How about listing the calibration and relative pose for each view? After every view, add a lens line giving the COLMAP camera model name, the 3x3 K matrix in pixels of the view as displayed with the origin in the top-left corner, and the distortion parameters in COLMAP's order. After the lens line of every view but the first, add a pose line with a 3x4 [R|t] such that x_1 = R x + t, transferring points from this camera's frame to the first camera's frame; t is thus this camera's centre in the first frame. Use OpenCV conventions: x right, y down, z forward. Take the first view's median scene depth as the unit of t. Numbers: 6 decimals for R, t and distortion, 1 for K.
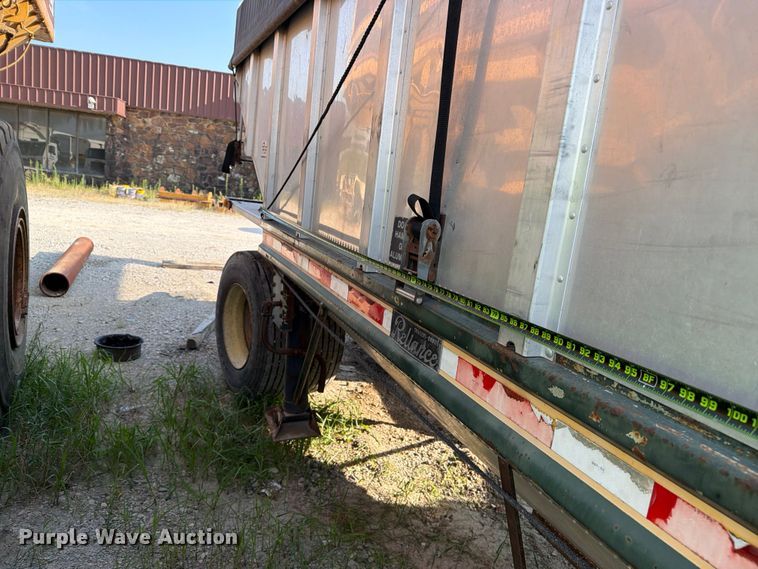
lens RADIAL K [[520.0, 0, 379.0], [0, 520.0, 284.5], [0, 0, 1]] dist [0.057513, -0.065714]
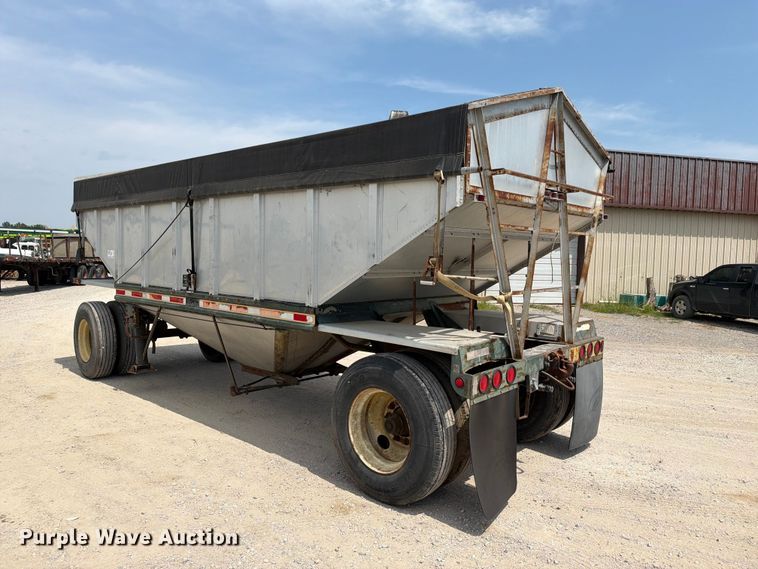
lens RADIAL K [[520.0, 0, 379.0], [0, 520.0, 284.5], [0, 0, 1]] dist [0.057513, -0.065714]
pose [[0.900021, -0.118475, 0.419434, -0.328529], [0.162691, 0.984110, -0.071128, 0.501171], [-0.404343, 0.132254, 0.904995, -3.410750]]
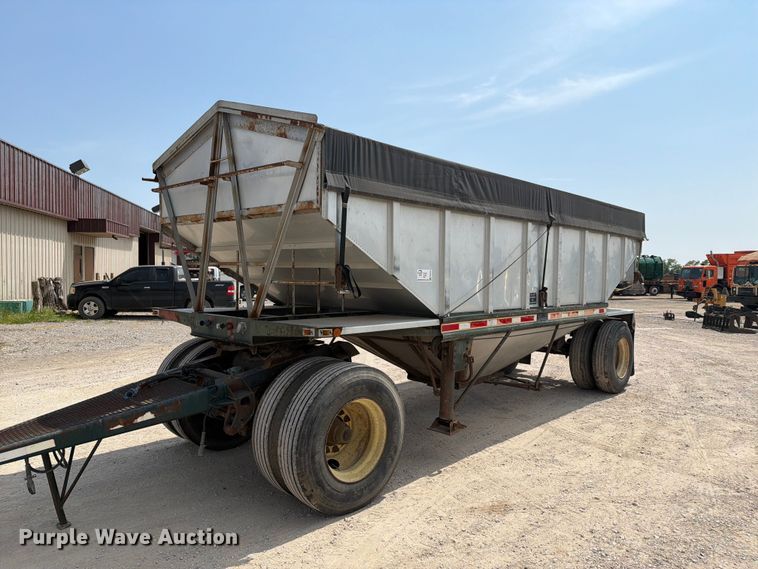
lens RADIAL K [[520.0, 0, 379.0], [0, 520.0, 284.5], [0, 0, 1]] dist [0.057513, -0.065714]
pose [[-0.386851, -0.145555, 0.910582, -3.493597], [0.115806, 0.971978, 0.204568, -1.273683], [-0.914842, 0.184588, -0.359154, 3.875187]]
